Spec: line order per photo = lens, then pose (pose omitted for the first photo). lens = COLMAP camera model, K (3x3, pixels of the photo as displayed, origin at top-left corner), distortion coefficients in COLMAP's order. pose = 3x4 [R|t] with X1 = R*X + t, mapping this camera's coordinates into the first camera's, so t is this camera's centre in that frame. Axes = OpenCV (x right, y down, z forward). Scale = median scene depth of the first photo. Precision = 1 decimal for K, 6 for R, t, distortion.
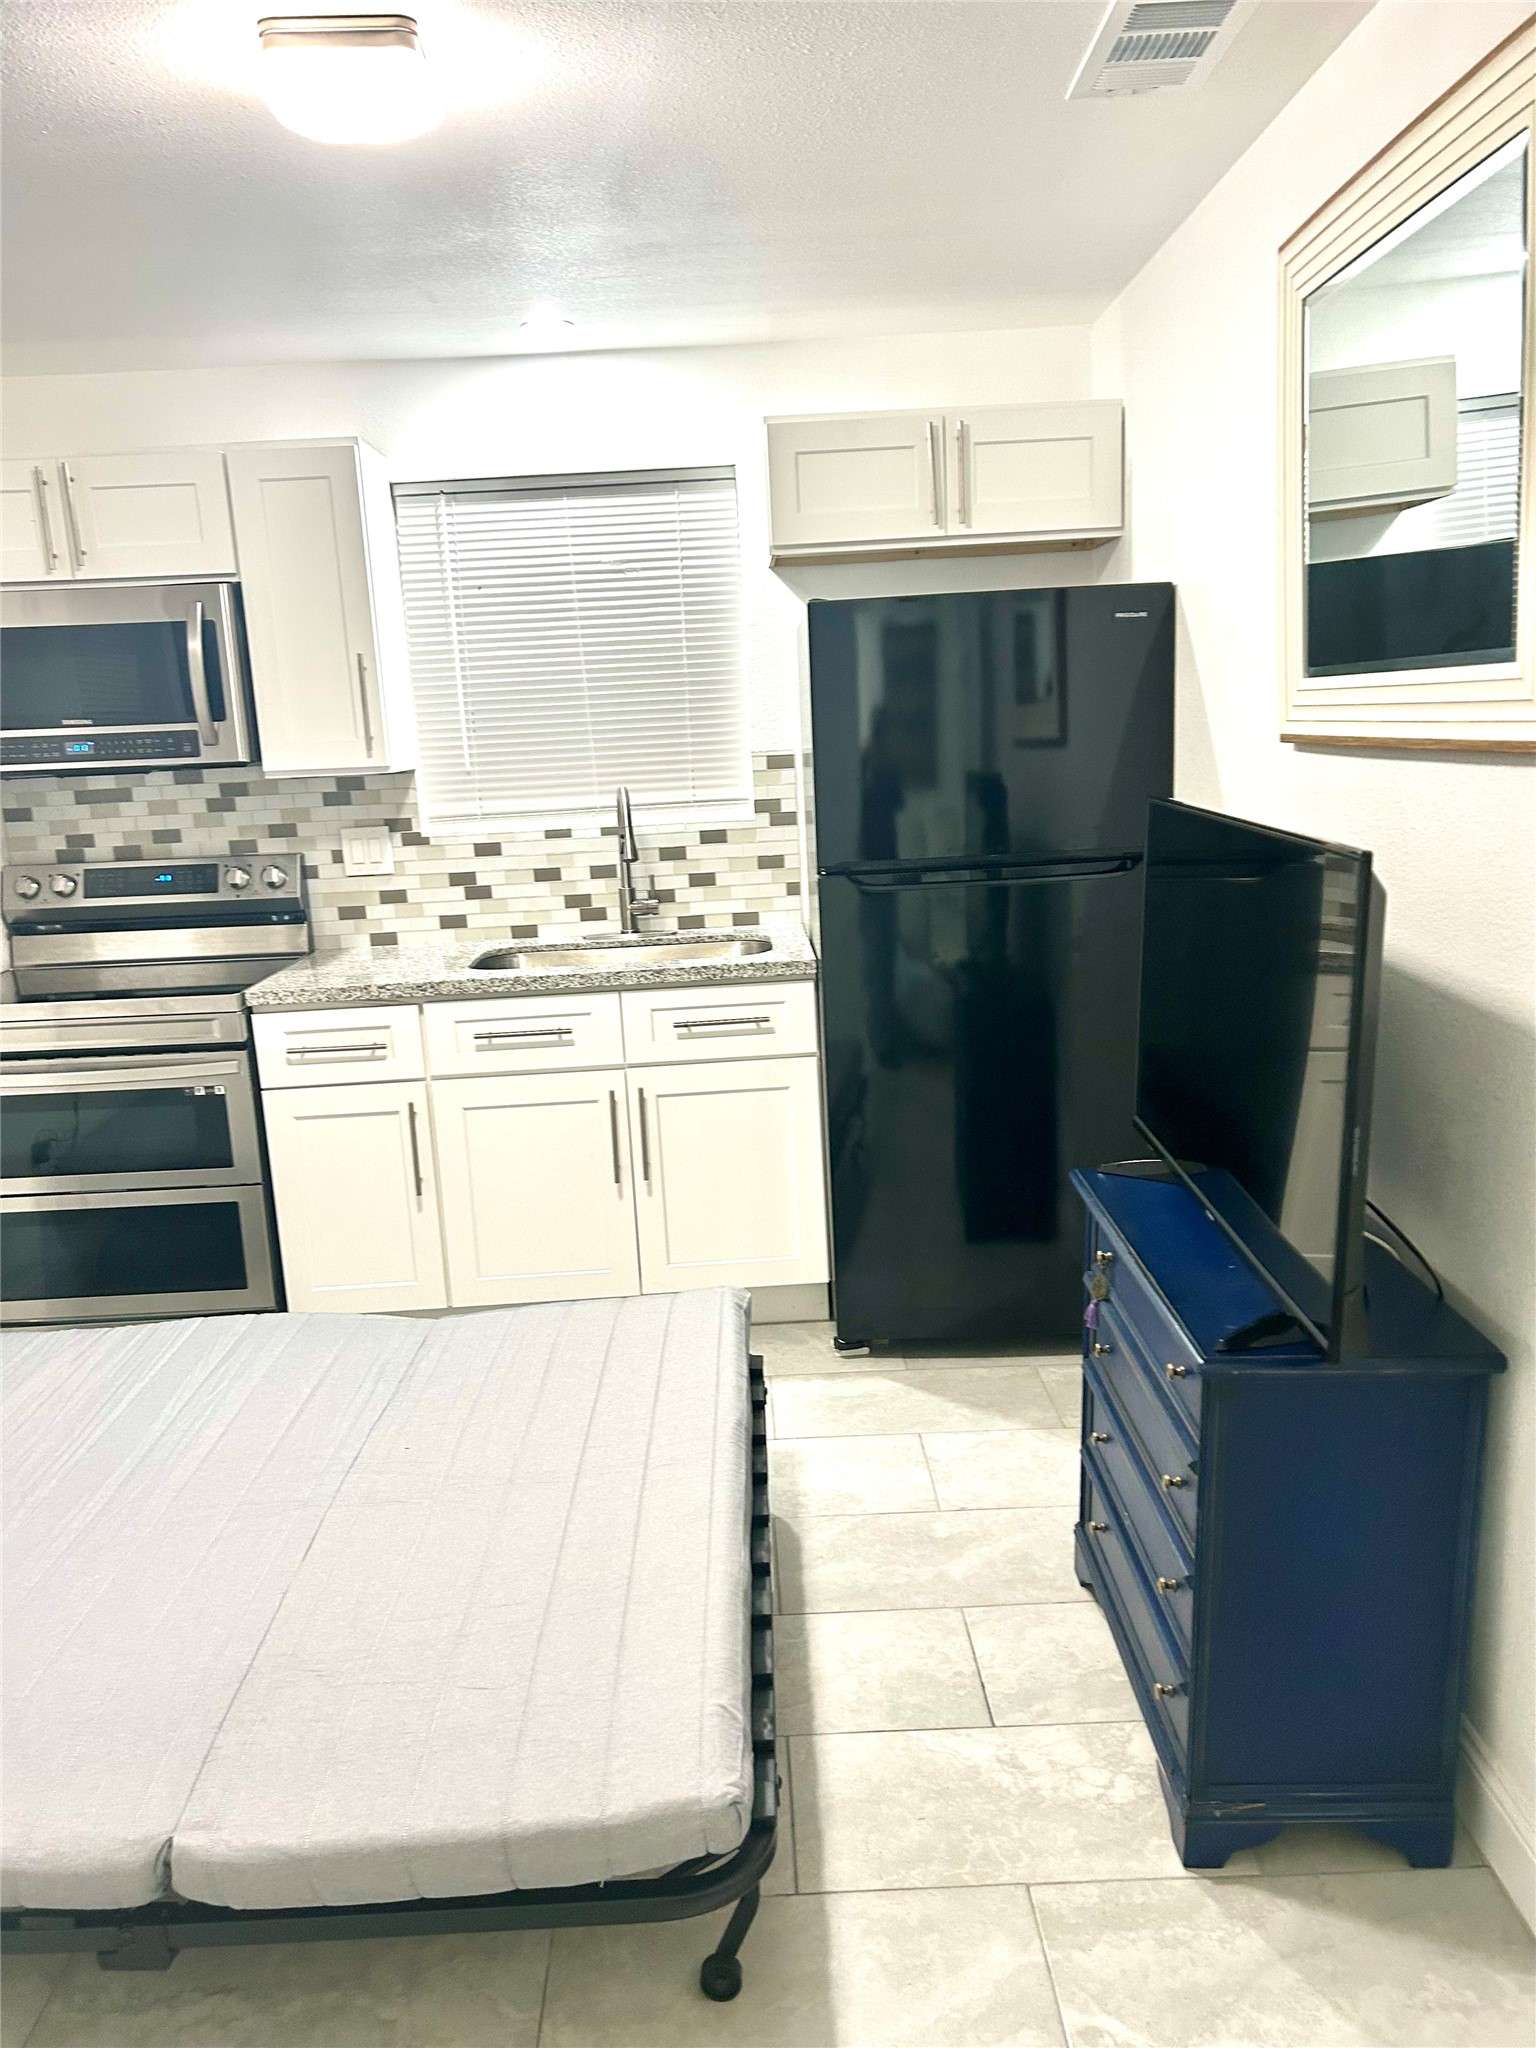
lens RADIAL K [[1533.6, 0, 762.0], [0, 1533.6, 1052.6], [0, 0, 1]] dist [0.067190, -0.076575]
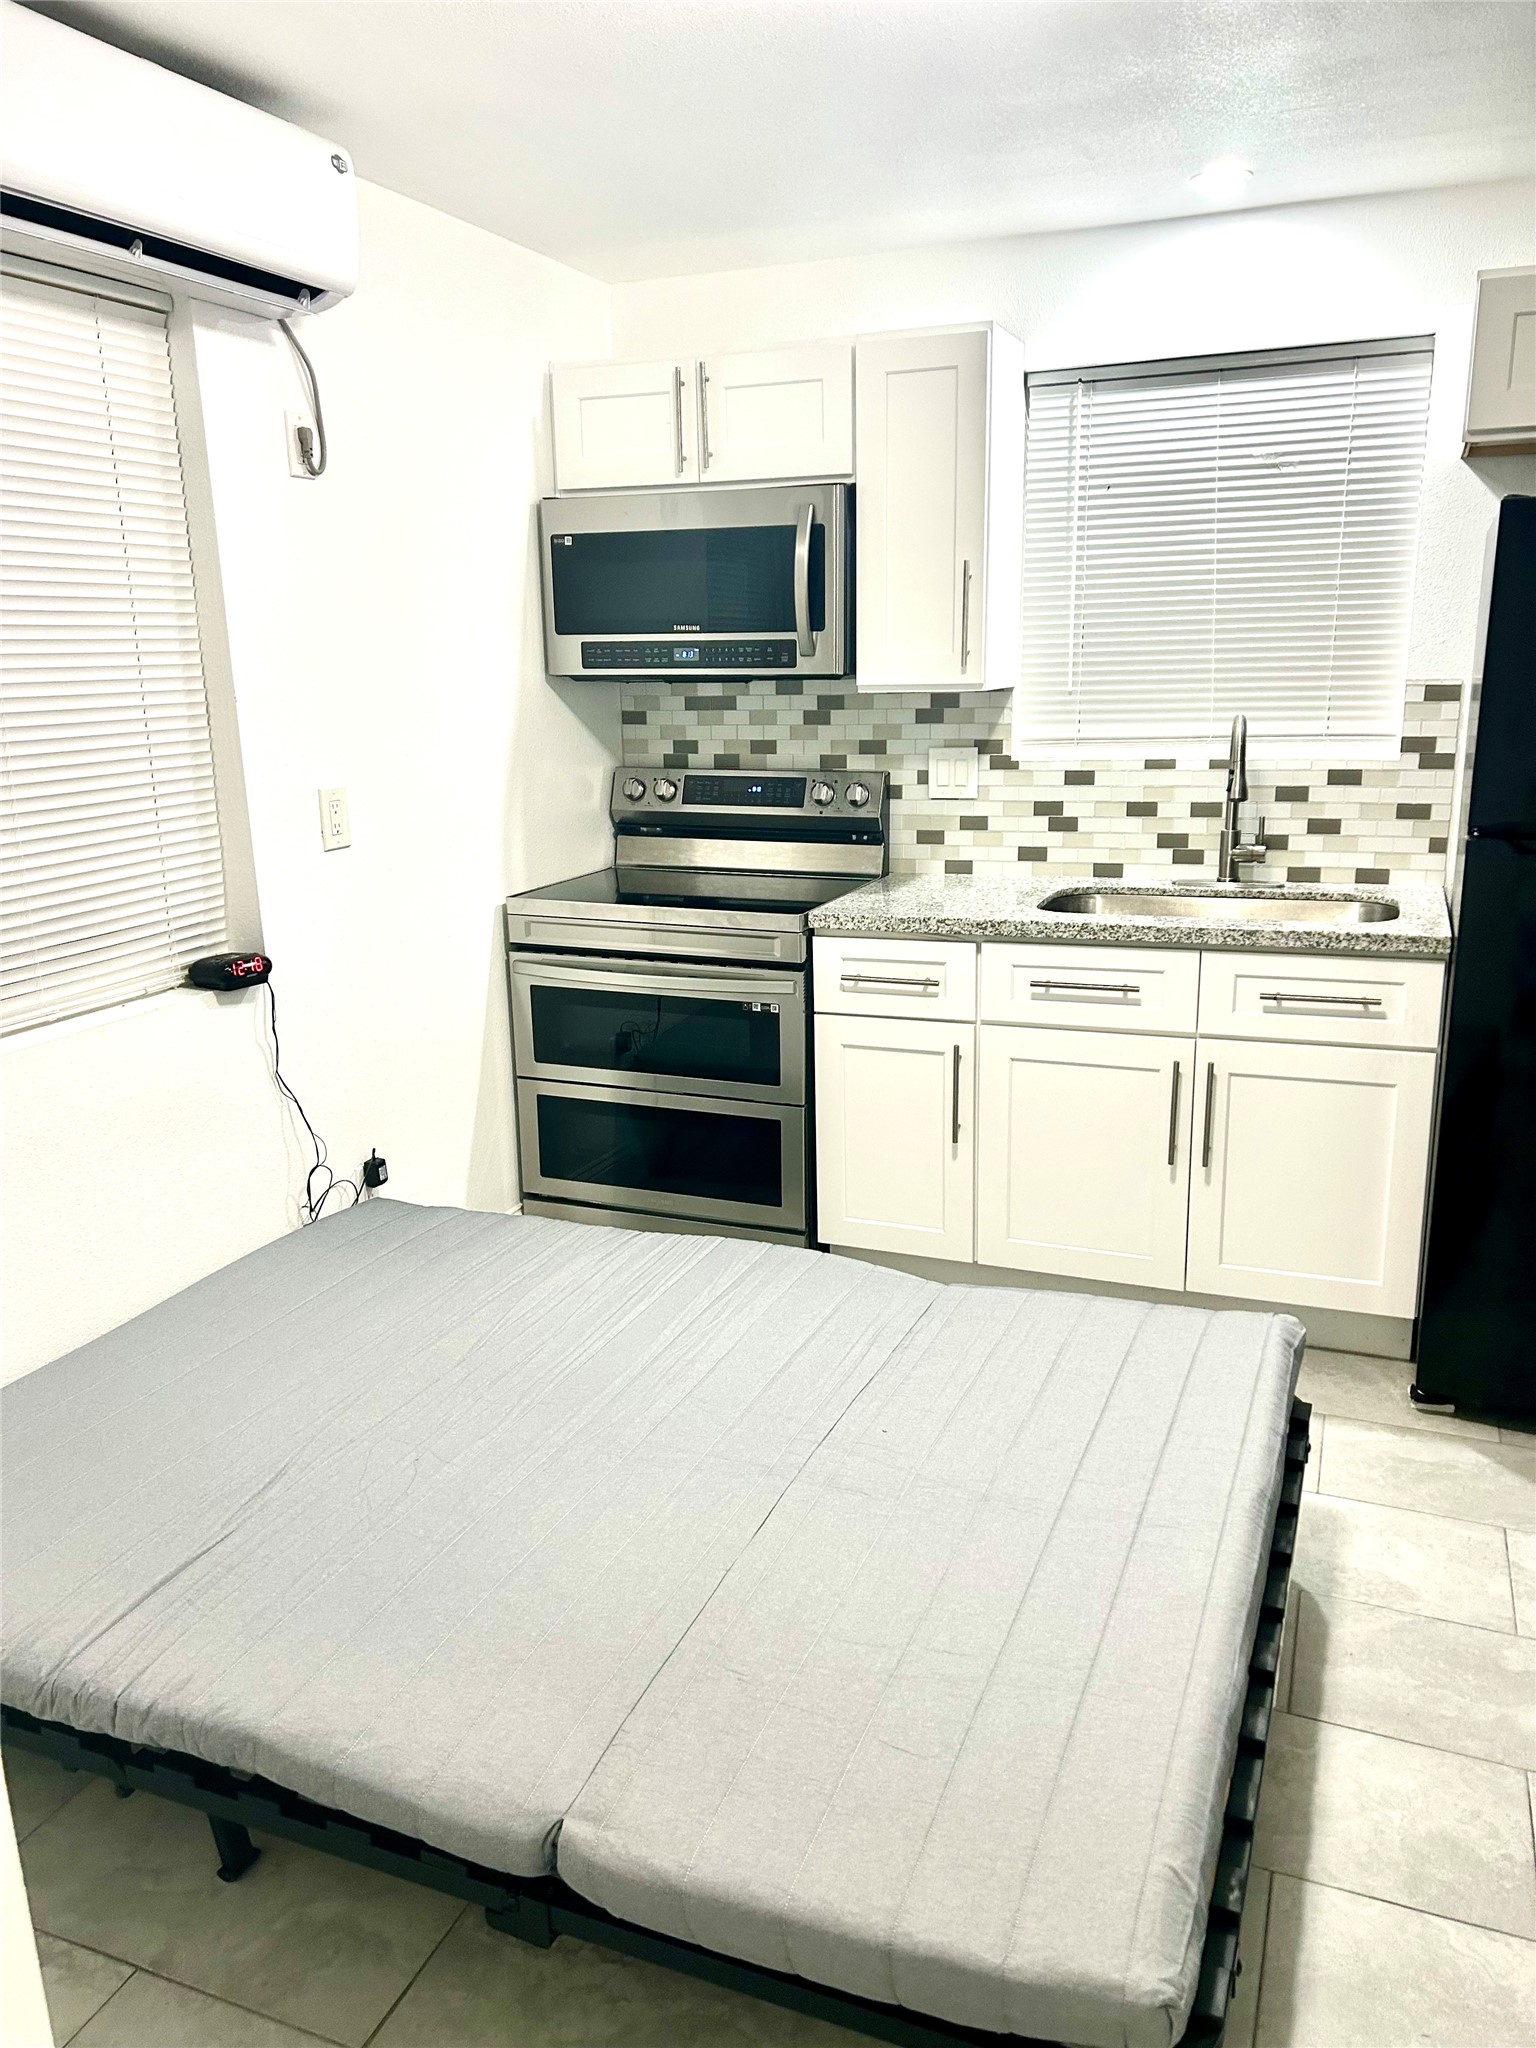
lens RADIAL K [[1533.6, 0, 765.1], [0, 1533.6, 1051.3], [0, 0, 1]] dist [0.067190, -0.076575]
pose [[0.920188, 0.129416, -0.369467, 0.011173], [-0.109448, 0.991189, 0.074602, -0.020846], [0.375866, -0.028210, 0.926244, 0.082015]]
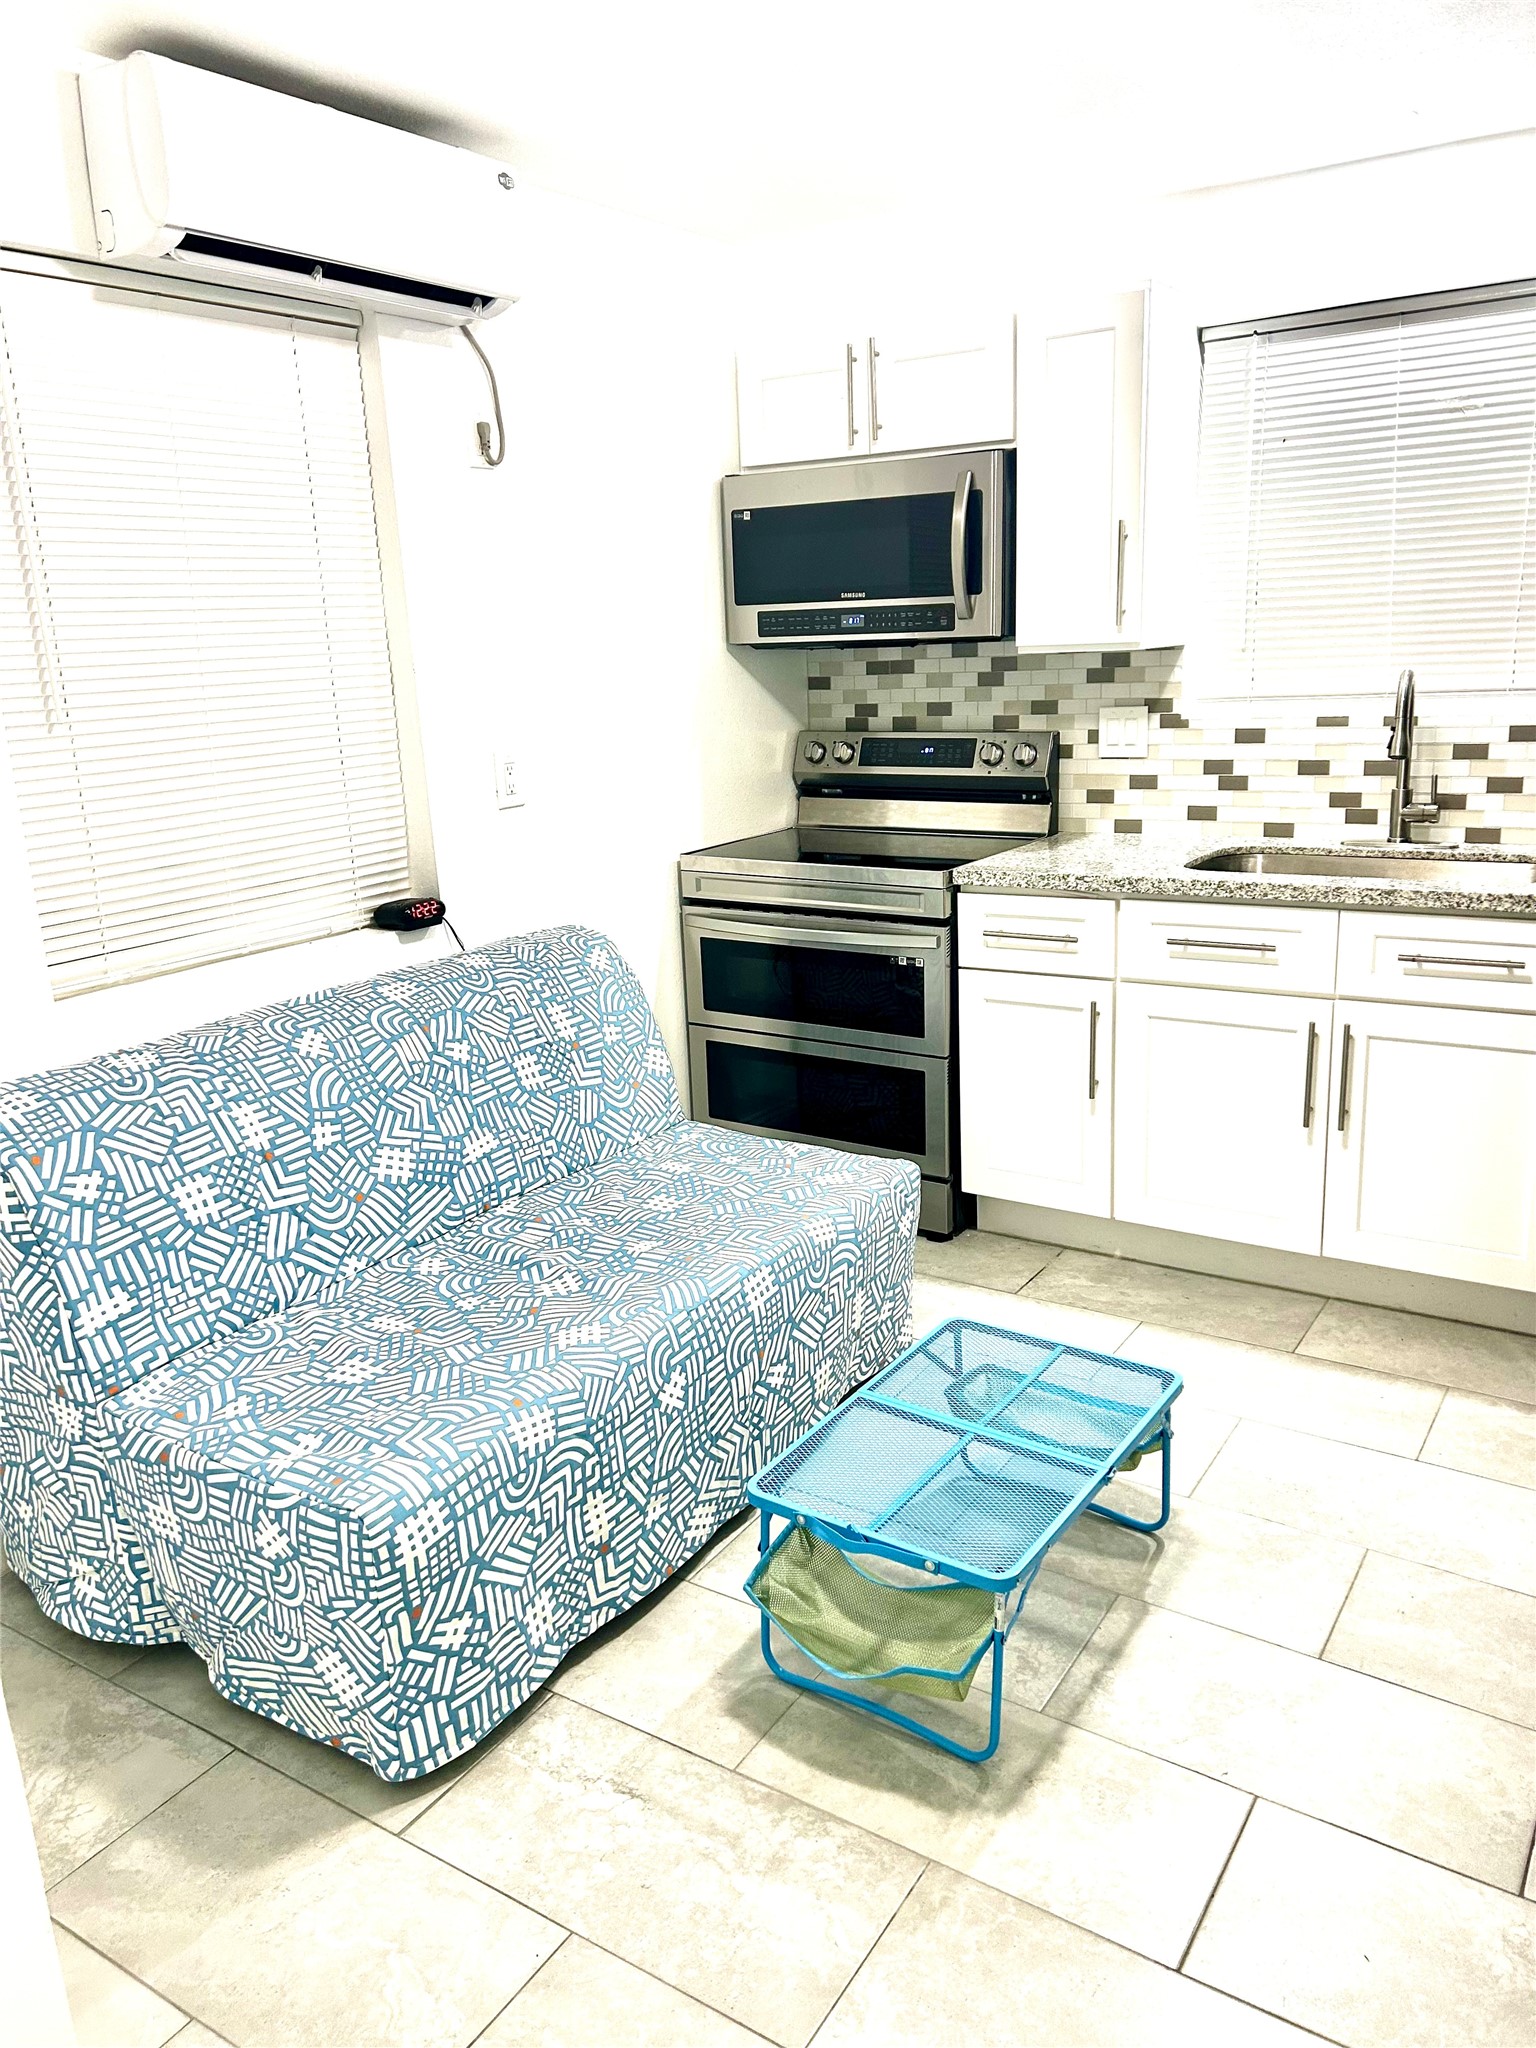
lens RADIAL K [[1533.6, 0, 759.6], [0, 1533.6, 1042.8], [0, 0, 1]] dist [0.067190, -0.076575]
pose [[0.823991, 0.162965, -0.542661, 0.121554], [-0.120967, 0.986261, 0.112502, -0.024205], [0.553539, -0.027056, 0.832384, 0.086693]]
